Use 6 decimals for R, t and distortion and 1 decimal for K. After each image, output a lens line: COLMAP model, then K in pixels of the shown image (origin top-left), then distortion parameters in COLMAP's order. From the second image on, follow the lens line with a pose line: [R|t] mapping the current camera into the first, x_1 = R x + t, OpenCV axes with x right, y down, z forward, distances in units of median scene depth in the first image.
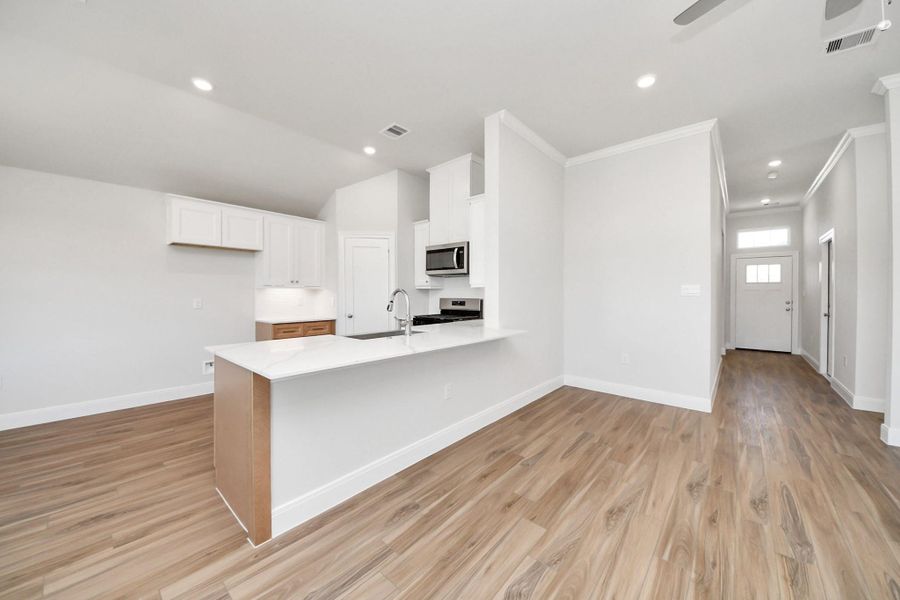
lens RADIAL K [[355.2, 0, 466.3], [0, 355.2, 295.7], [0, 0, 1]] dist [0.001120, 0.000045]
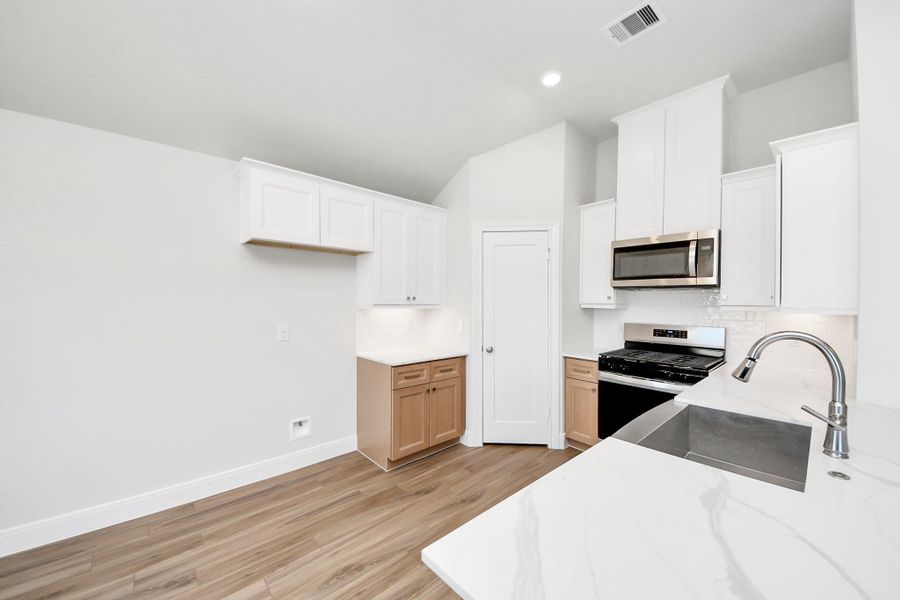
lens RADIAL K [[344.8, 0, 436.1], [0, 344.8, 301.6], [0, 0, 1]] dist [0.026775, -0.021859]
pose [[0.989320, 0.002332, -0.145743, -0.351472], [-0.002375, 0.999997, -0.000119, -0.034185], [0.145742, 0.000464, 0.989323, 0.372966]]
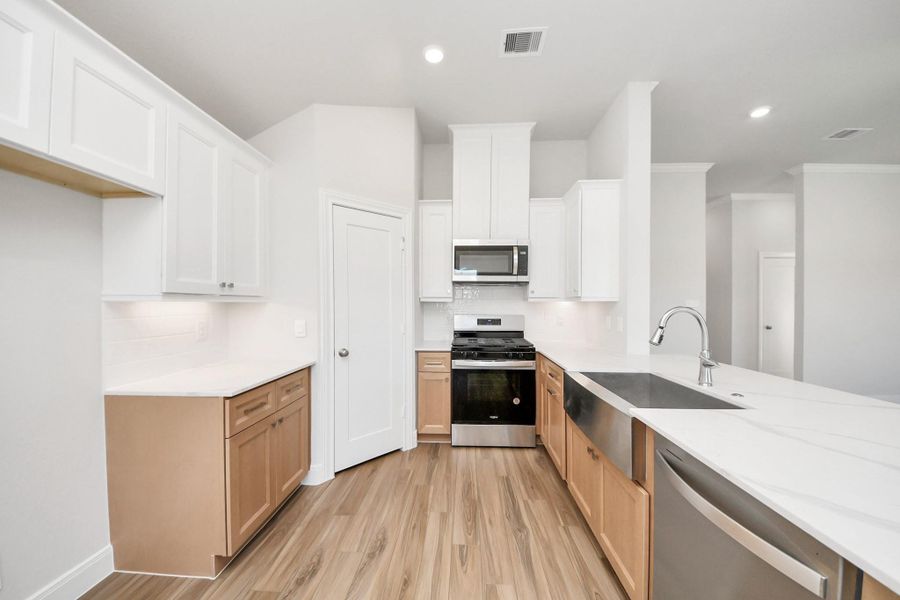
lens RADIAL K [[337.4, 0, 463.1], [0, 337.4, 303.6], [0, 0, 1]] dist [0.026877, -0.019932]
pose [[0.765643, -0.002091, 0.643262, -0.543995], [0.003640, 0.999993, -0.001083, -0.016778], [-0.643255, 0.003171, 0.765645, 0.529121]]
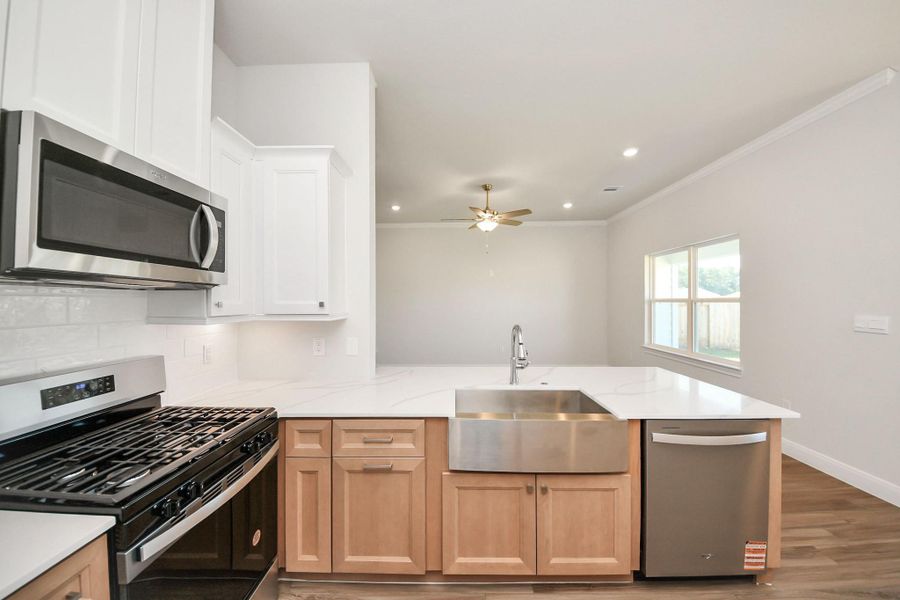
lens RADIAL K [[324.1, 0, 450.0], [0, 324.1, 300.0], [0, 0, 1]] dist [-0.000755, -0.006948]
pose [[-0.649389, 0.005557, 0.760436, -0.392059], [0.002185, 0.999983, -0.005442, -0.044224], [-0.760453, -0.001872, -0.649390, 1.003070]]
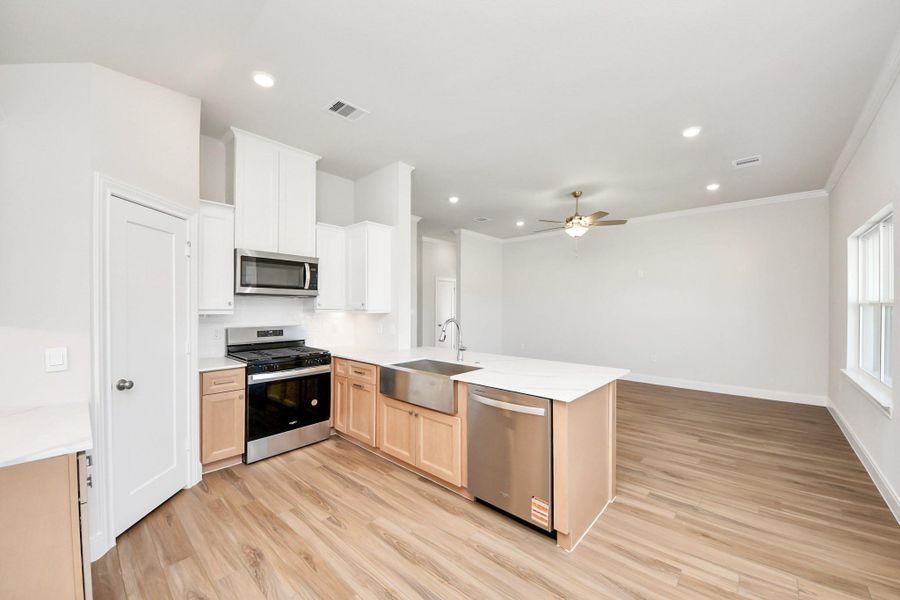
lens RADIAL K [[326.9, 0, 470.2], [0, 326.9, 304.7], [0, 0, 1]] dist [0.017415, -0.017624]
pose [[-0.030518, 0.001601, 0.999533, -0.759681], [0.001391, 0.999998, -0.001559, -0.038593], [-0.999533, 0.001343, -0.030521, 0.642041]]
